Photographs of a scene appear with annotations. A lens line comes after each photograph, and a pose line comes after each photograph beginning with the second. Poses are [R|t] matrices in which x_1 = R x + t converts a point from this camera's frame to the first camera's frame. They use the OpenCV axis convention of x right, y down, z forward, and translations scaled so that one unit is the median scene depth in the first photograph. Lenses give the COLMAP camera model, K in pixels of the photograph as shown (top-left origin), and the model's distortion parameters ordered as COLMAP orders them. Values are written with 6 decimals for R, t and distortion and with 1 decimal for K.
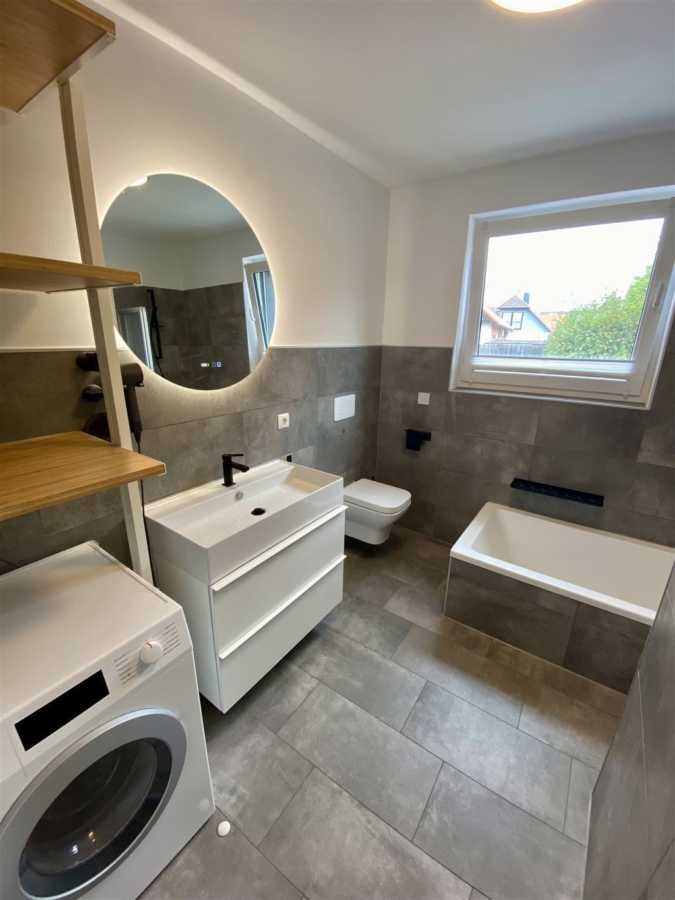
lens RADIAL K [[367.8, 0, 336.5], [0, 367.8, 448.9], [0, 0, 1]] dist [-0.014463, -0.000409]
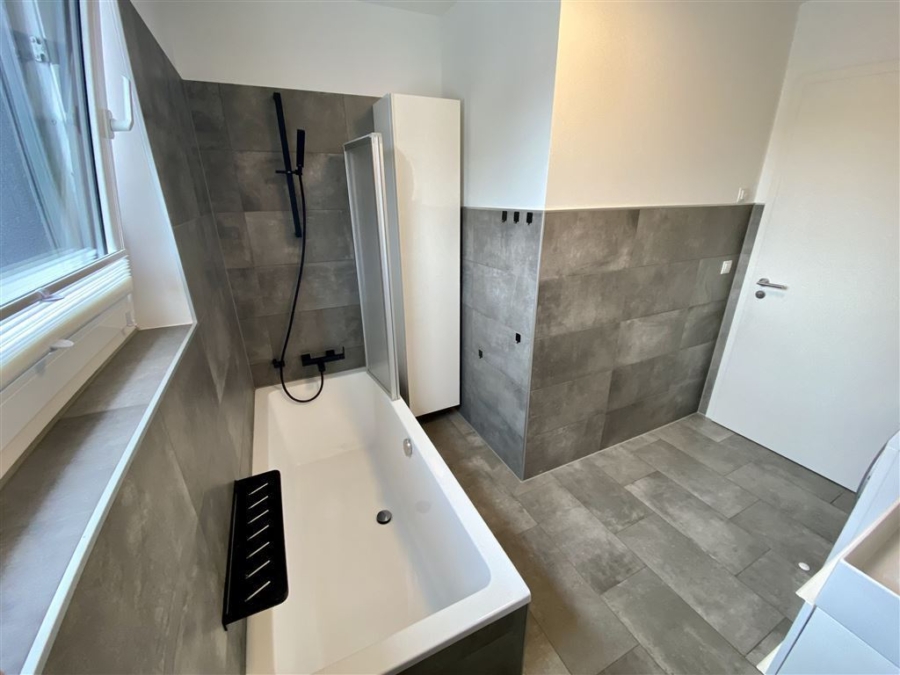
lens RADIAL K [[367.8, 0, 451.1], [0, 367.8, 336.0], [0, 0, 1]] dist [-0.014463, -0.000409]
pose [[-0.874697, -0.190231, 0.445778, 0.334322], [0.140656, 0.780538, 0.609078, -0.511684], [-0.463812, 0.595460, -0.655977, 1.586376]]
